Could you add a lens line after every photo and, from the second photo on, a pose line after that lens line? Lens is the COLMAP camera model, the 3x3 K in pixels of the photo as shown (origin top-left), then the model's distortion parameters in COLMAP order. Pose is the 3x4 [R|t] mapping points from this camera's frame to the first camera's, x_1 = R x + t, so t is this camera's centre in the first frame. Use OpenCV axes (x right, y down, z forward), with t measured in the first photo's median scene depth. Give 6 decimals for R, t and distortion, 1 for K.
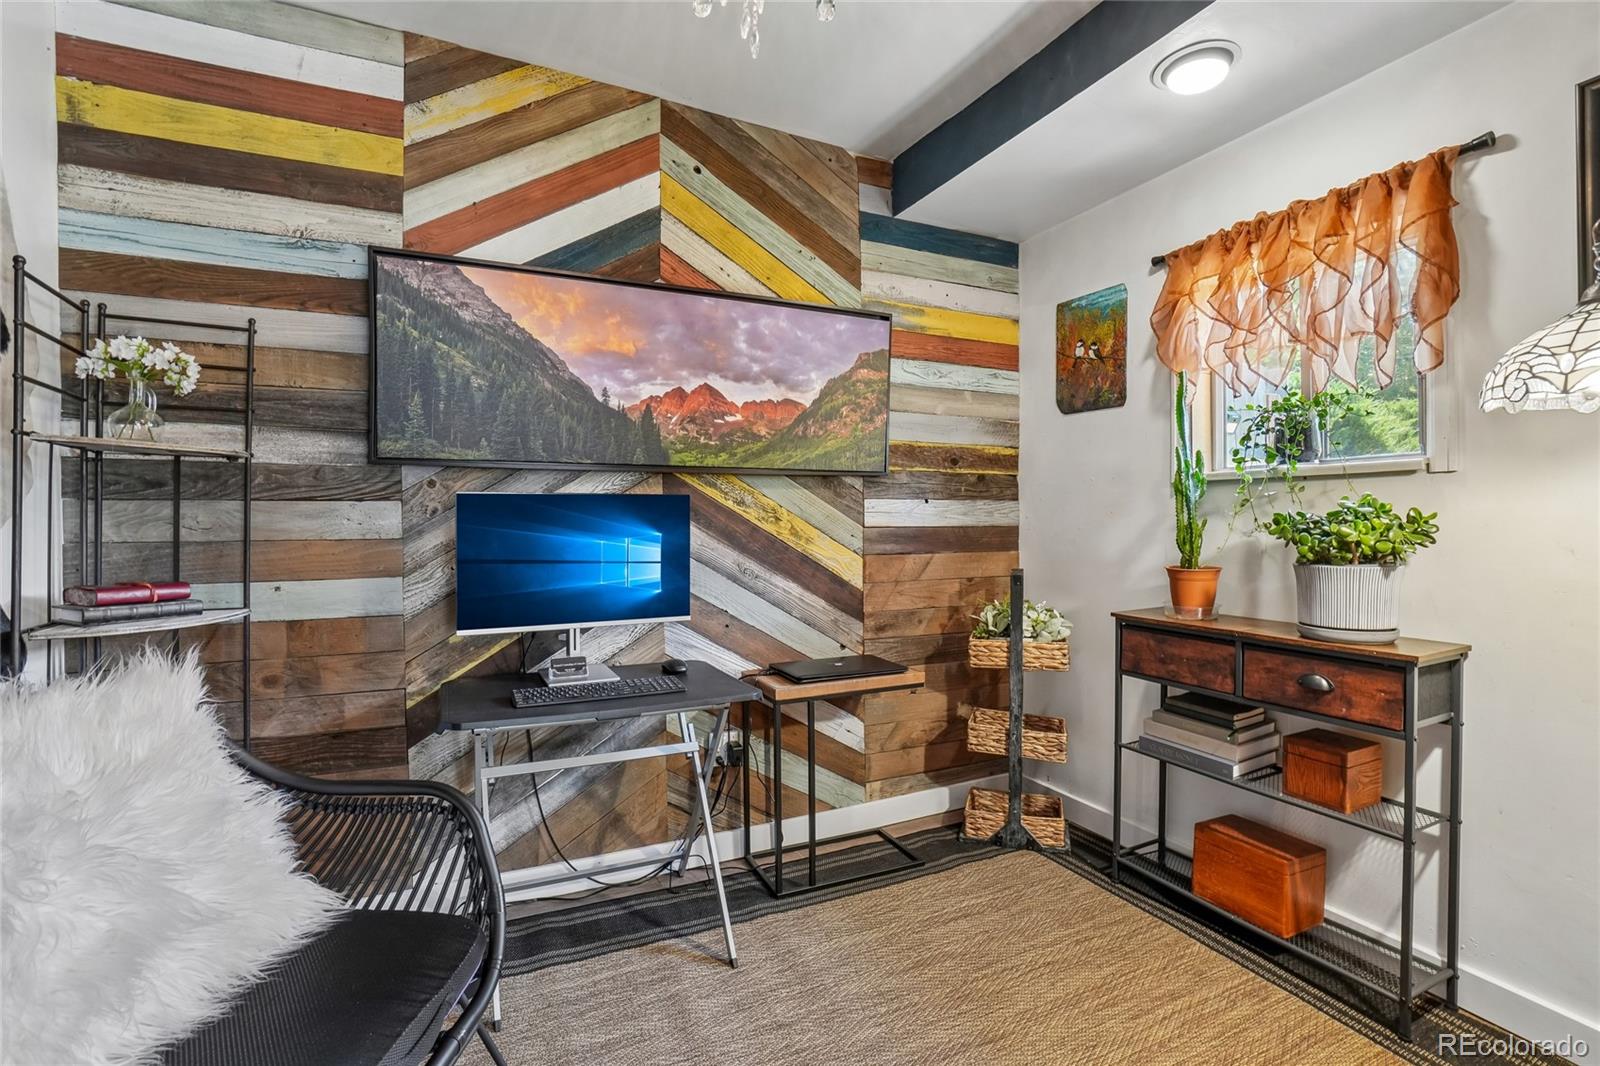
lens RADIAL K [[737.0, 0, 811.4], [0, 737.0, 508.0], [0, 0, 1]] dist [-0.040577, 0.012140]
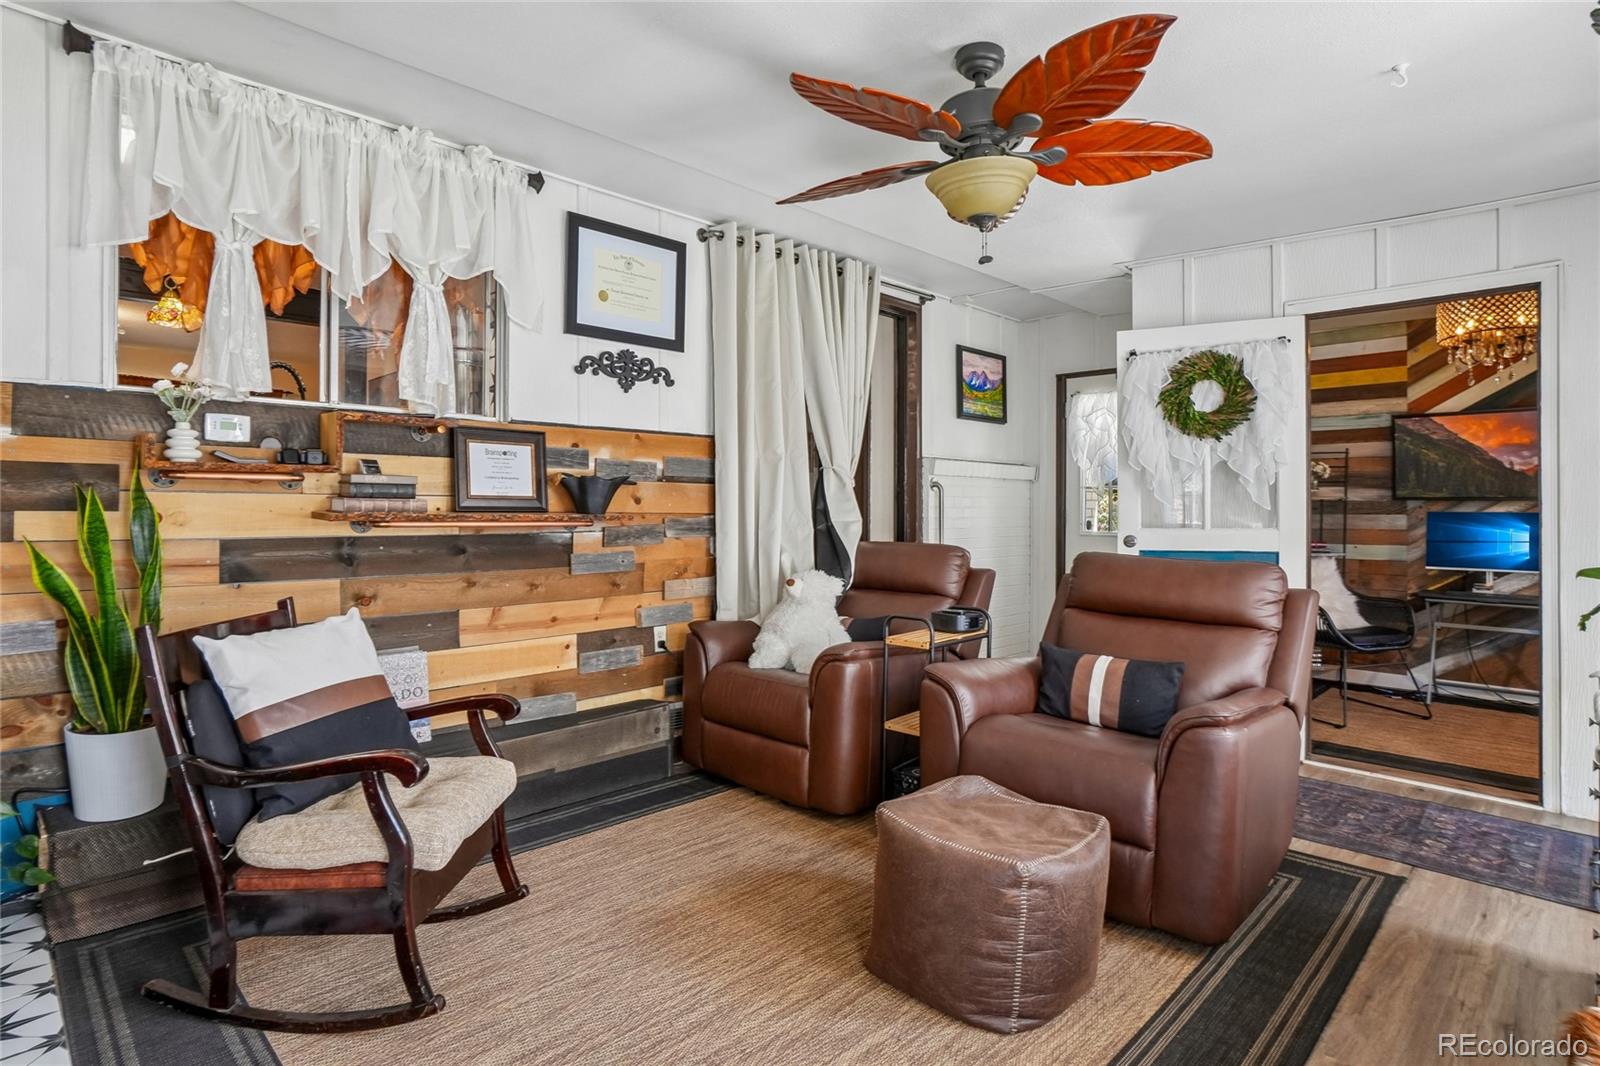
lens RADIAL K [[846.9, 0, 769.3], [0, 846.9, 511.6], [0, 0, 1]] dist [-0.019909, 0.003622]
pose [[0.313035, 0.007662, -0.949711, 1.446658], [-0.003219, 0.999970, 0.007007, -0.032741], [0.949736, 0.000863, 0.313050, -1.923104]]
